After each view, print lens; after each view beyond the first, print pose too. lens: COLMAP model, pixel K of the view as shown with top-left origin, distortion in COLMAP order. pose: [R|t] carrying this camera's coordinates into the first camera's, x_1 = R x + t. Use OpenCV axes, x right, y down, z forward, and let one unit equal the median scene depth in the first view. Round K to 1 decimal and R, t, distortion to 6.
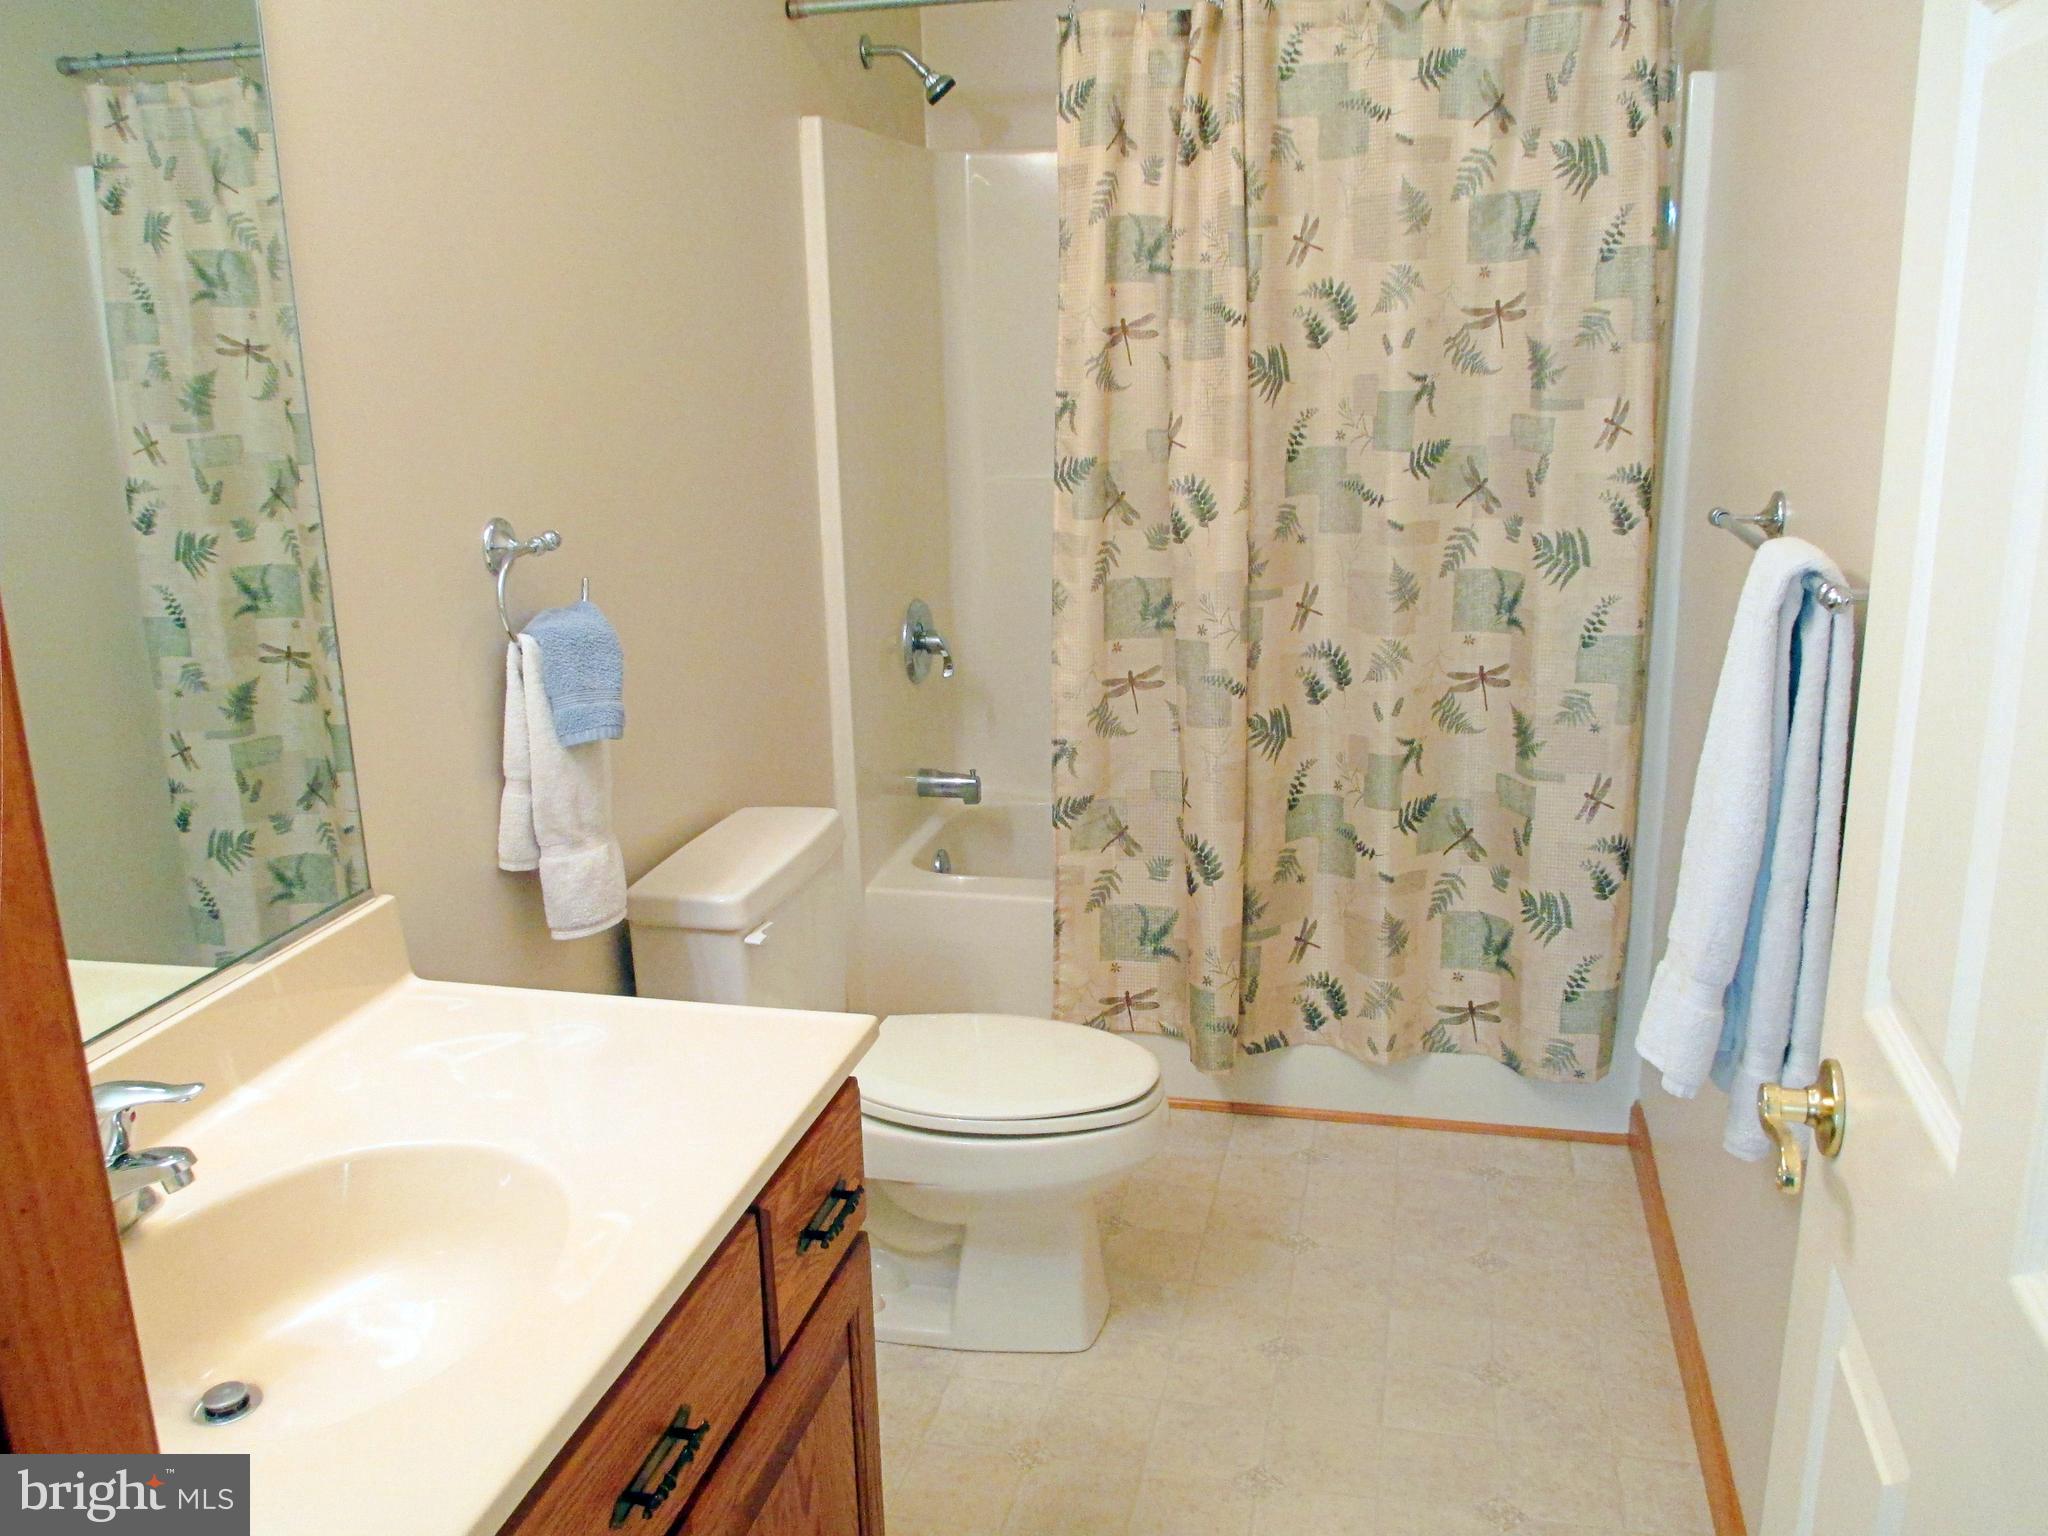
lens RADIAL K [[1701.3, 0, 1021.0], [0, 1701.3, 774.2], [0, 0, 1]] dist [-0.062359, 0.017659]
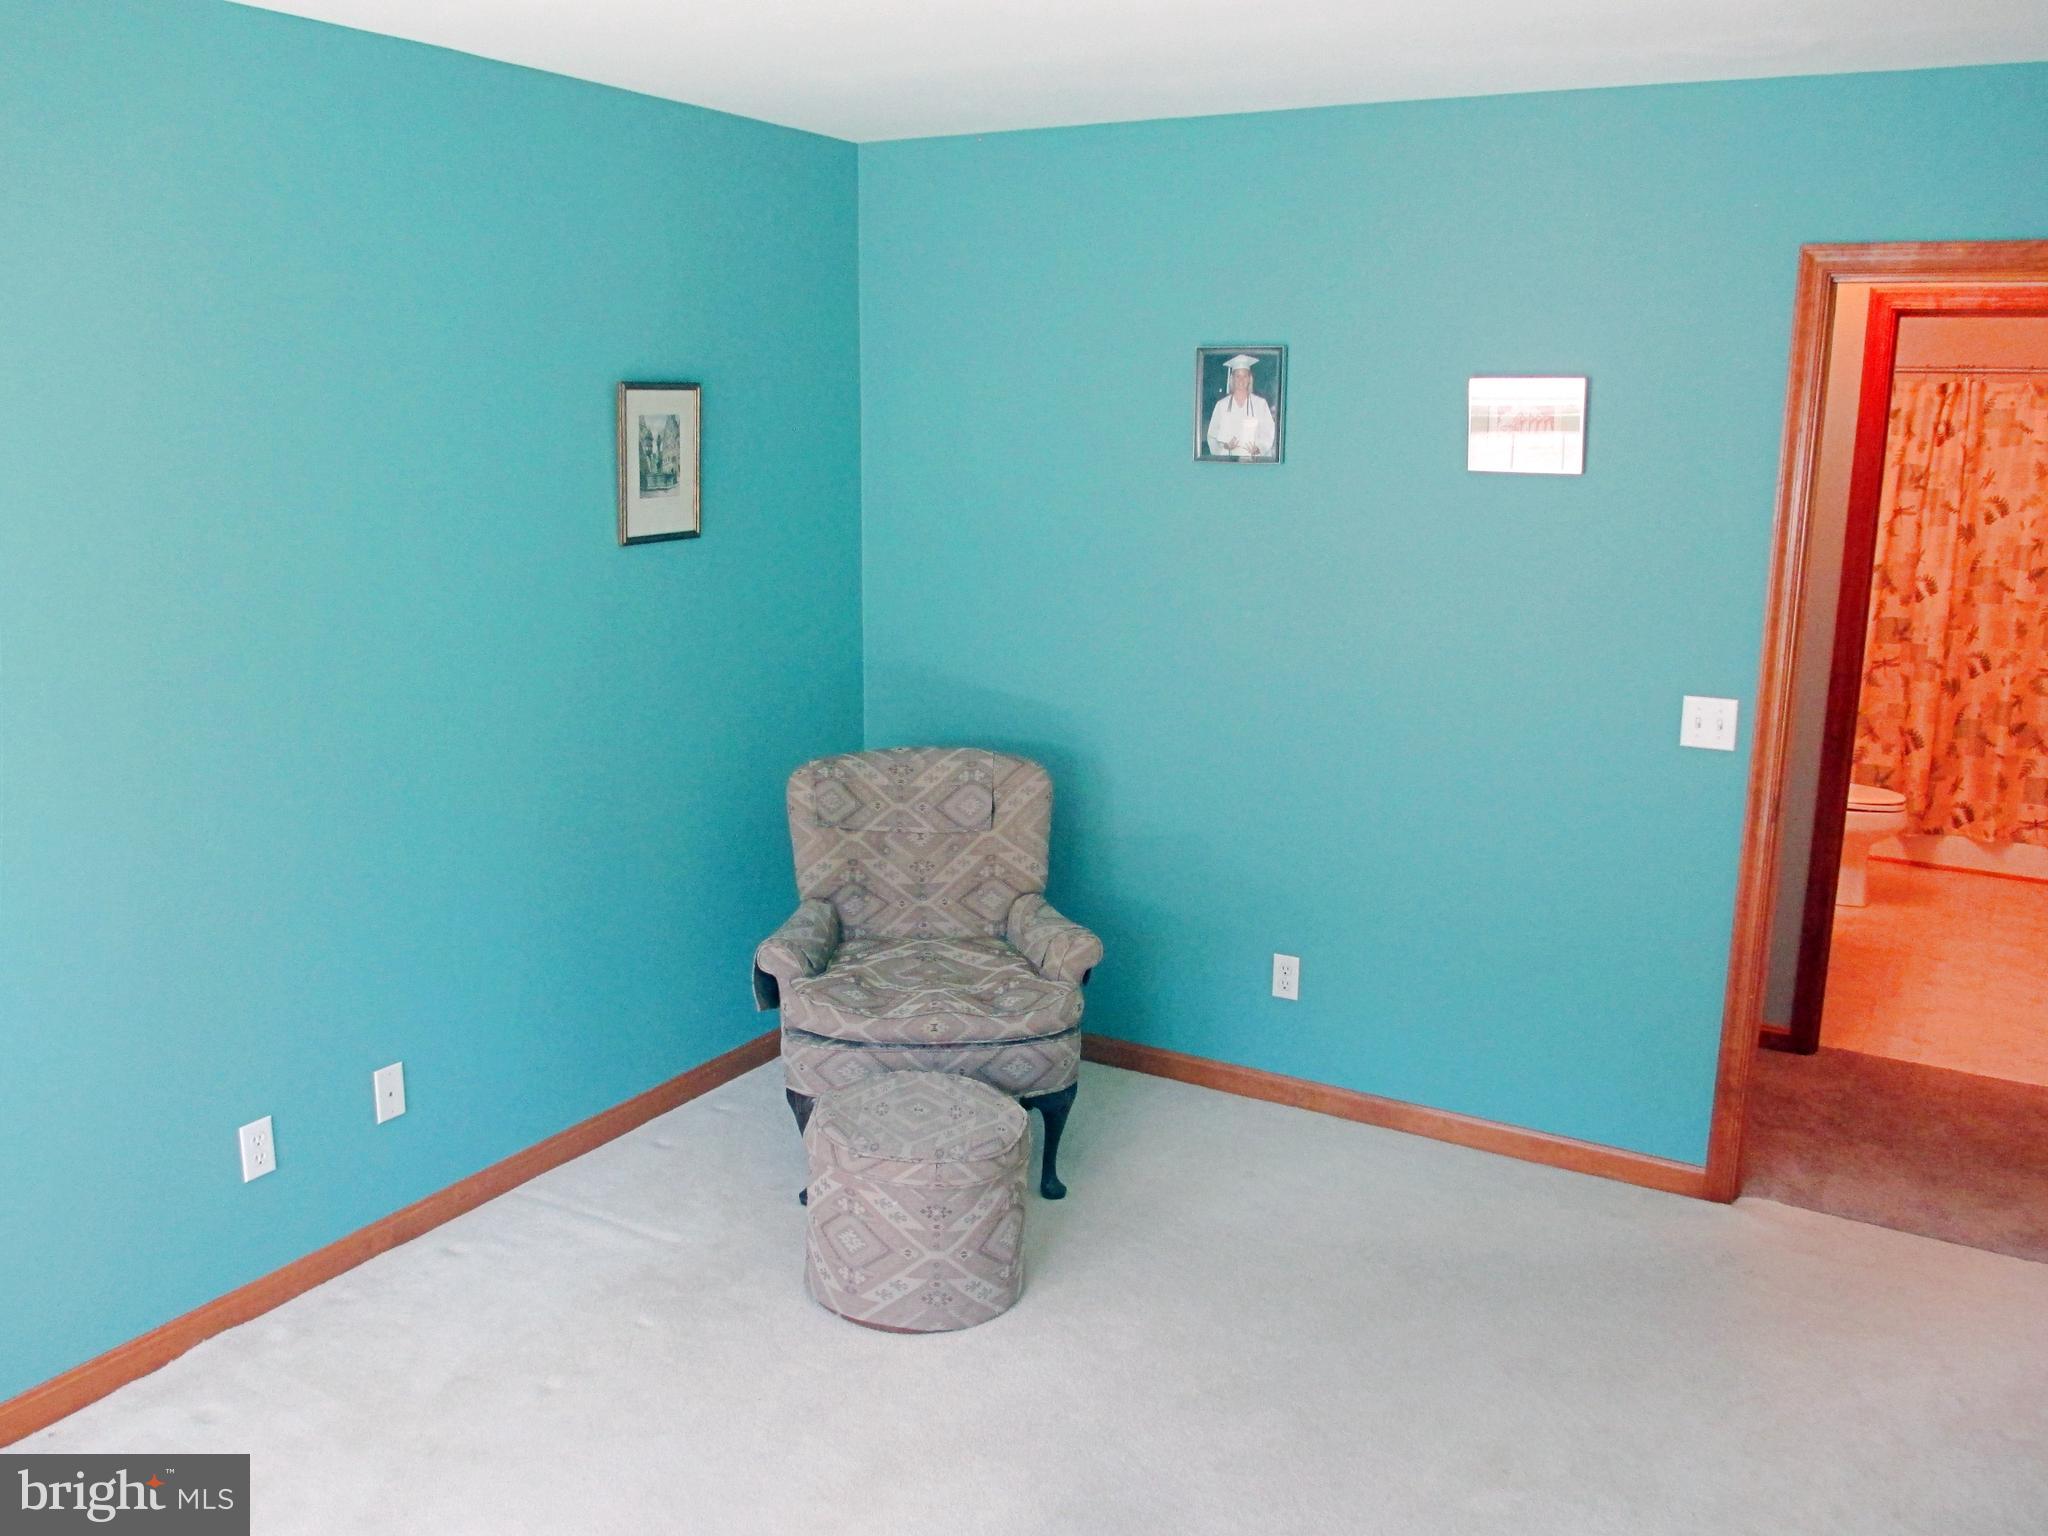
lens RADIAL K [[1701.3, 0, 1023.4], [0, 1701.3, 756.1], [0, 0, 1]] dist [-0.062359, 0.017659]
pose [[0.954711, 0.098865, -0.280628, -0.420707], [-0.114767, 0.992555, -0.040769, 0.313024], [0.274508, 0.071129, 0.958950, -1.552779]]
